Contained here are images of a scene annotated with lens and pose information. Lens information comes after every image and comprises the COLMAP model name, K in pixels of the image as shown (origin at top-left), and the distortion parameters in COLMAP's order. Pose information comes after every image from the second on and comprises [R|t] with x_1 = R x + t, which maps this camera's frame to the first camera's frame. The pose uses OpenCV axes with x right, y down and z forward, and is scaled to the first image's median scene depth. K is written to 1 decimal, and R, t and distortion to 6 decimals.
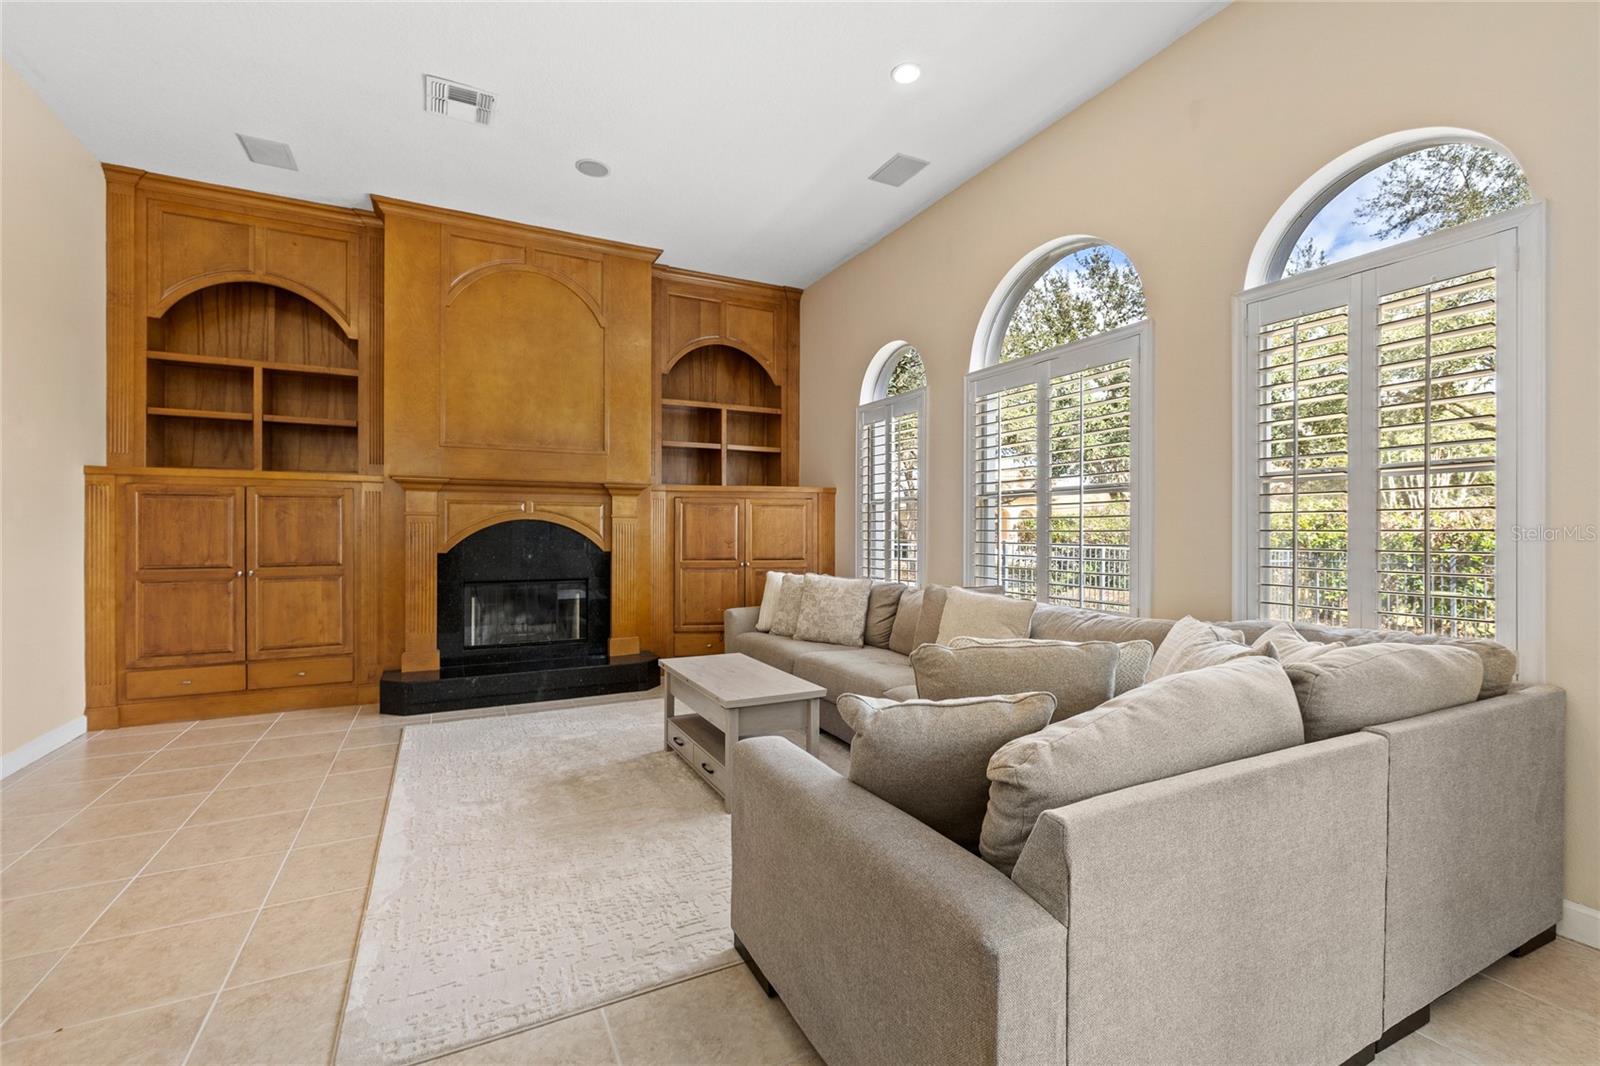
lens RADIAL K [[684.6, 0, 792.0], [0, 684.6, 535.2], [0, 0, 1]] dist [0.004493, 0.000763]
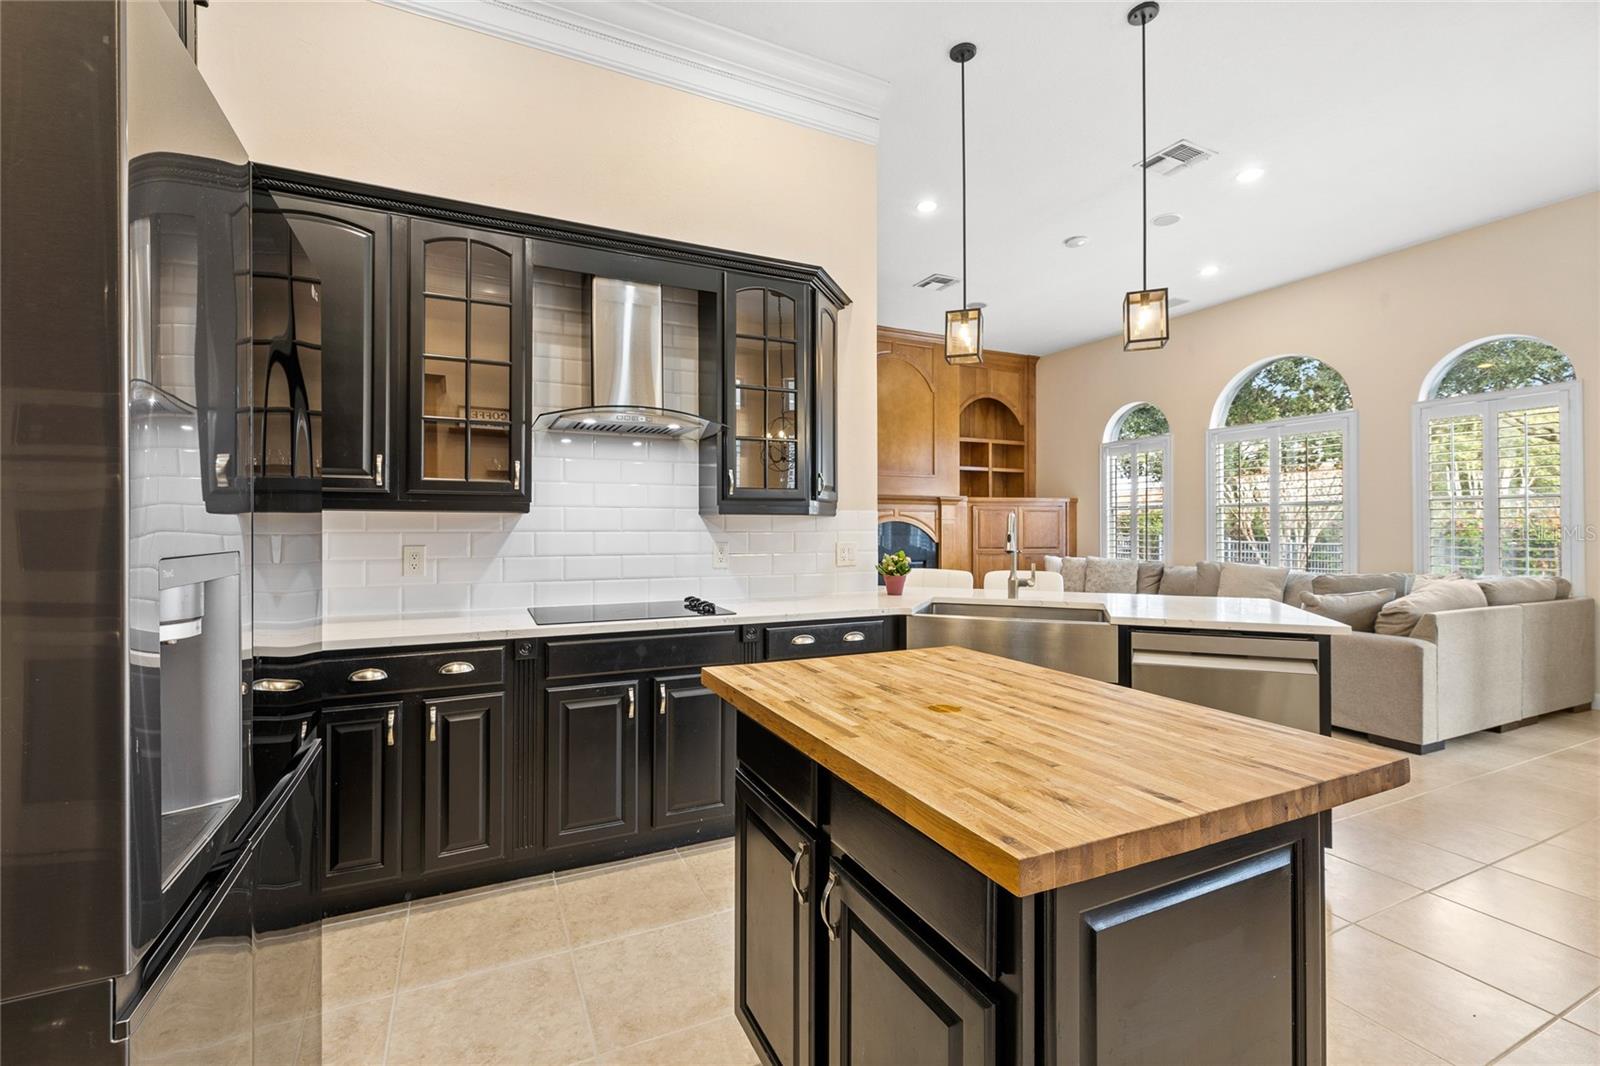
lens RADIAL K [[684.6, 0, 800.1], [0, 684.6, 522.7], [0, 0, 1]] dist [0.004493, 0.000763]
pose [[0.999719, -0.001709, -0.023657, -0.533629], [0.001360, 0.999890, -0.014754, 0.002271], [0.023680, 0.014718, 0.999611, -0.495938]]
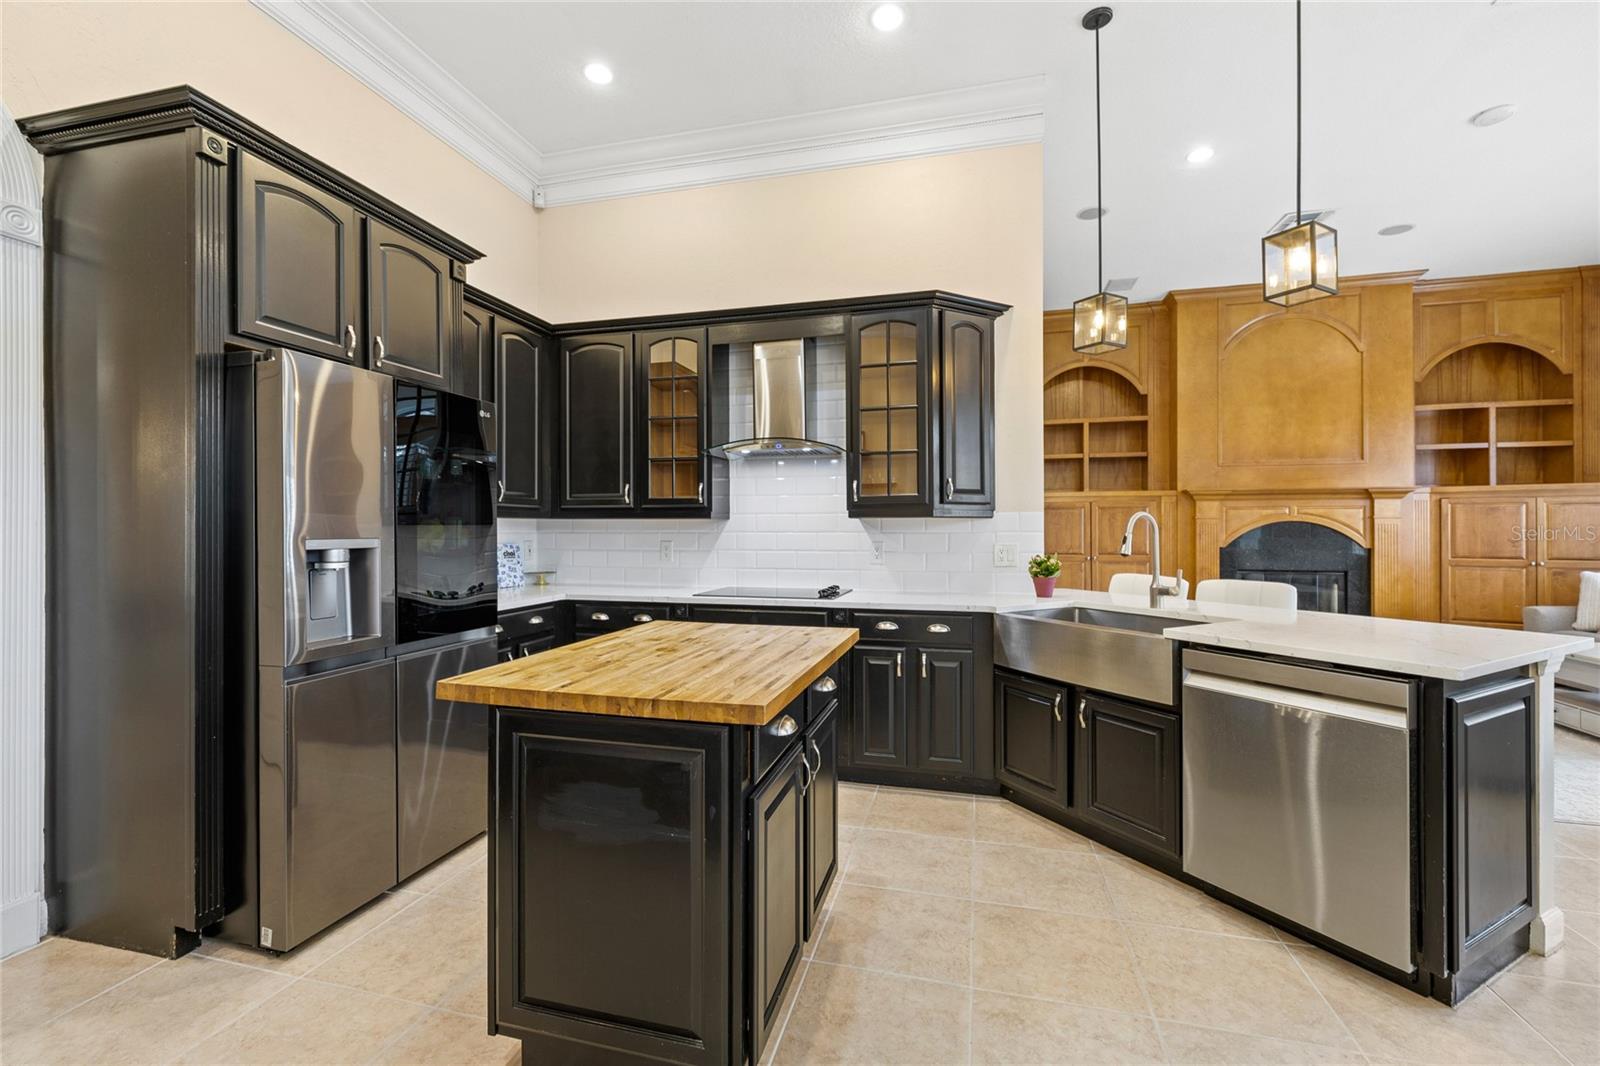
lens RADIAL K [[684.6, 0, 796.2], [0, 684.6, 525.4], [0, 0, 1]] dist [0.004493, 0.000763]
pose [[0.748076, -0.007563, -0.663570, -0.223417], [-0.002432, 0.999897, -0.014137, 0.004131], [0.663609, 0.012190, 0.747981, -0.477021]]
